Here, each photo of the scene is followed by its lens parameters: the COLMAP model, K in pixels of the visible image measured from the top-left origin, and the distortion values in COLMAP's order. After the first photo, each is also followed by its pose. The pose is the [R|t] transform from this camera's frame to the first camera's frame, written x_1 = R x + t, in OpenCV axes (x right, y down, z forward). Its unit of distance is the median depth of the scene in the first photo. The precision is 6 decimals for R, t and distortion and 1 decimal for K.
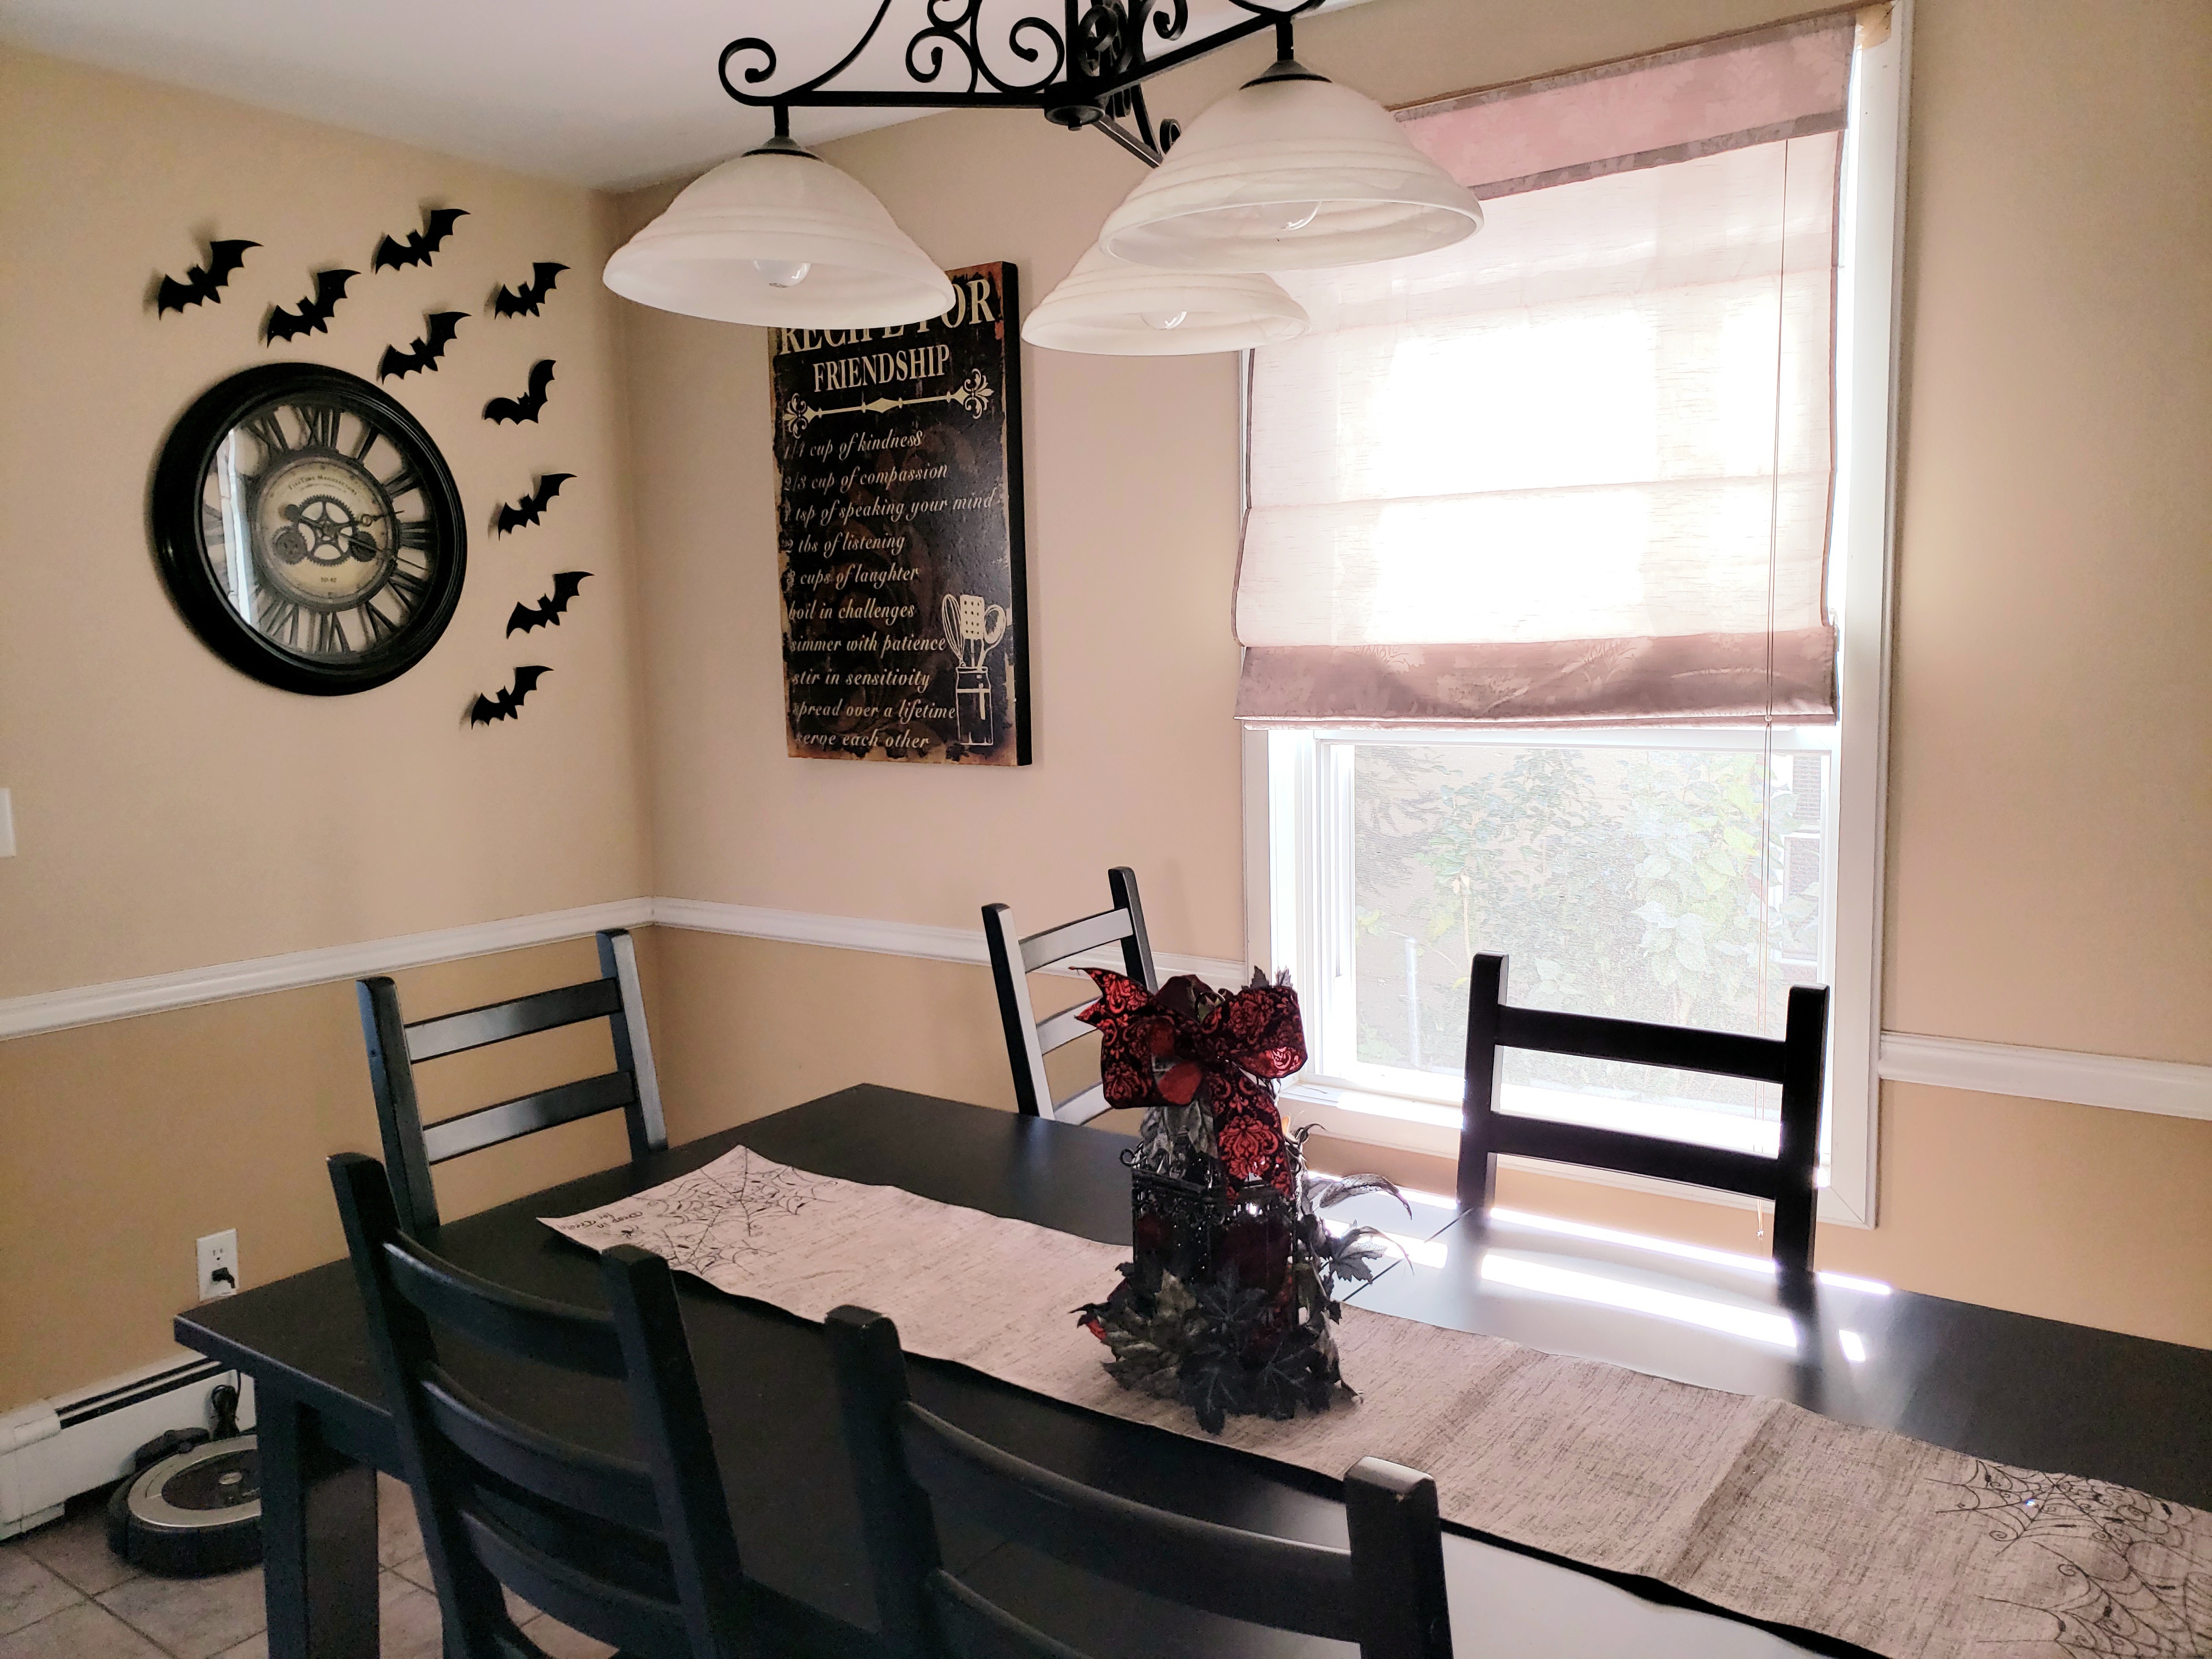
lens RADIAL K [[1683.8, 0, 1106.0], [0, 1683.8, 829.5], [0, 0, 1]] dist [0.005032, 0.007058]
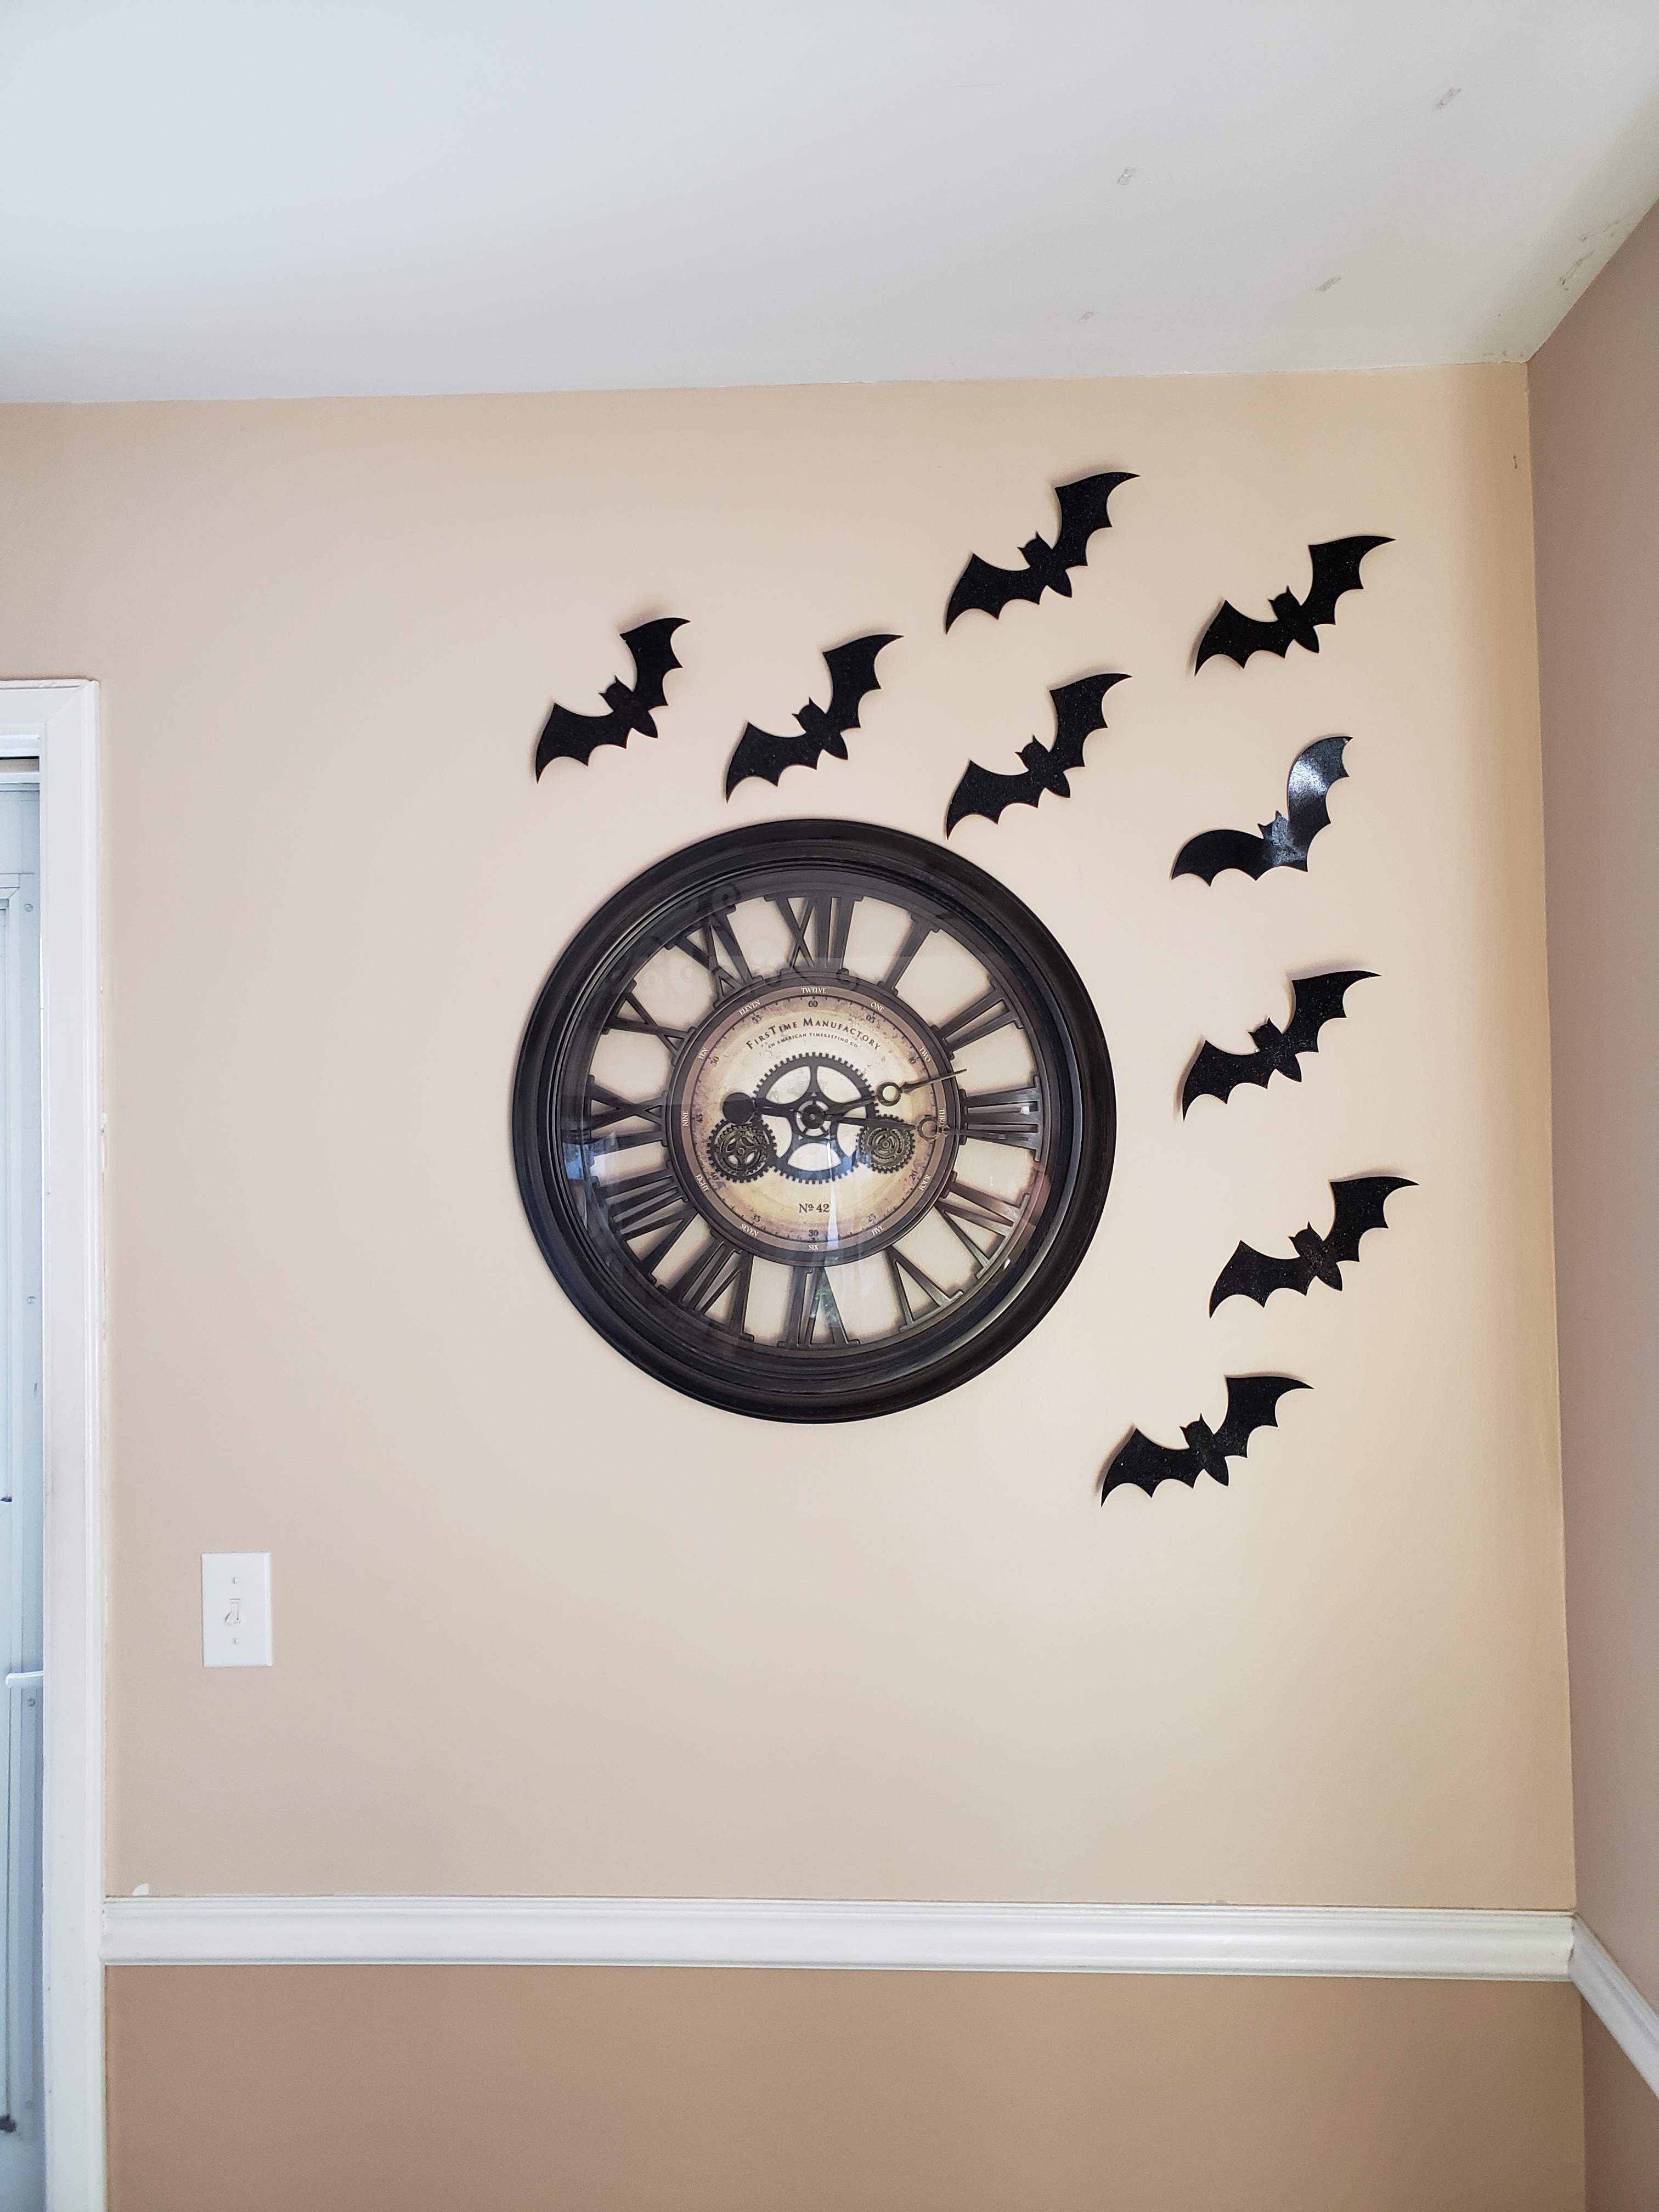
lens RADIAL K [[1686.4, 0, 830.1], [0, 1686.4, 1139.2], [0, 0, 1]] dist [0.092614, 0.000686]
pose [[0.550817, -0.012609, -0.834531, -0.008855], [-0.096622, 0.992200, -0.078765, -0.124990], [0.829014, 0.124019, 0.545302, 0.692968]]
